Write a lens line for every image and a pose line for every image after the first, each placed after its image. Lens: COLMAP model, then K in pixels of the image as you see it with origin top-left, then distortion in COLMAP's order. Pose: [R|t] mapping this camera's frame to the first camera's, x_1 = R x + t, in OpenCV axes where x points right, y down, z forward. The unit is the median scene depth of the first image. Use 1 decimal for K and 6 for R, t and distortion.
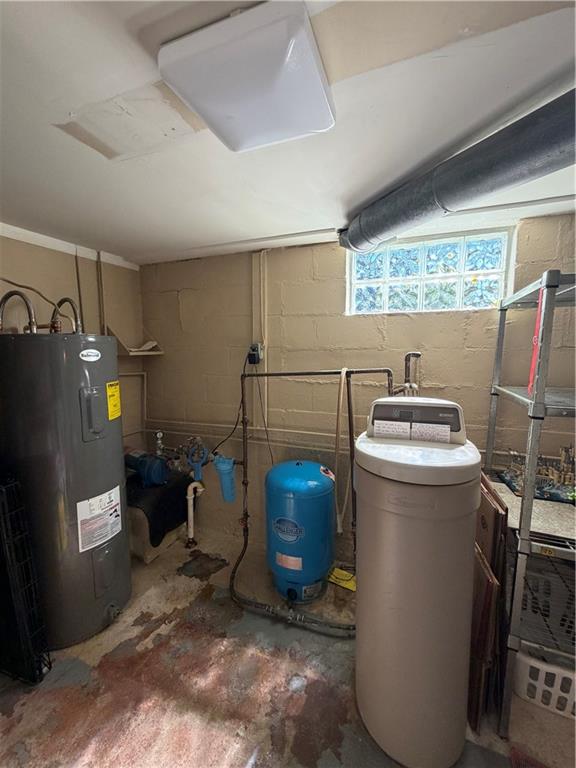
lens RADIAL K [[305.9, 0, 290.1], [0, 305.9, 384.0], [0, 0, 1]] dist [0.001207, -0.000328]
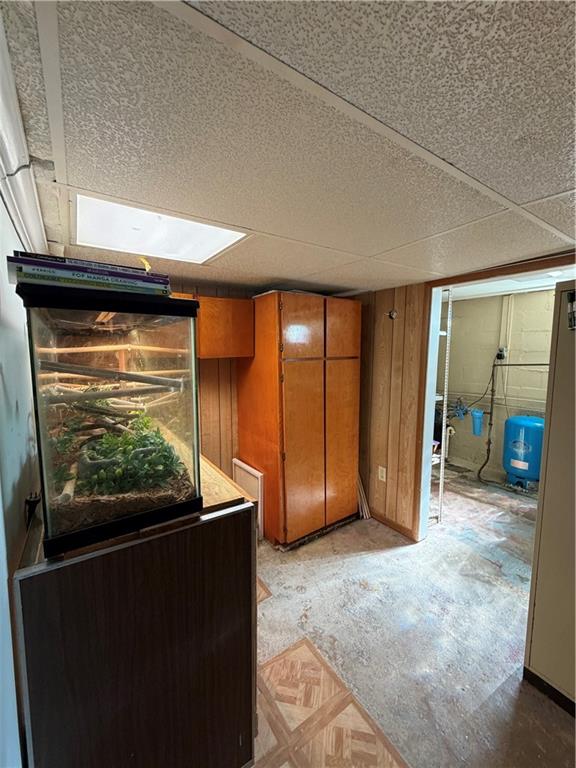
lens RADIAL K [[305.9, 0, 286.1], [0, 305.9, 383.5], [0, 0, 1]] dist [0.001207, -0.000328]
pose [[0.817848, 0.058417, -0.572462, -0.112742], [-0.059283, 0.998094, 0.017157, 0.123182], [0.572373, 0.019906, 0.819752, -1.206950]]
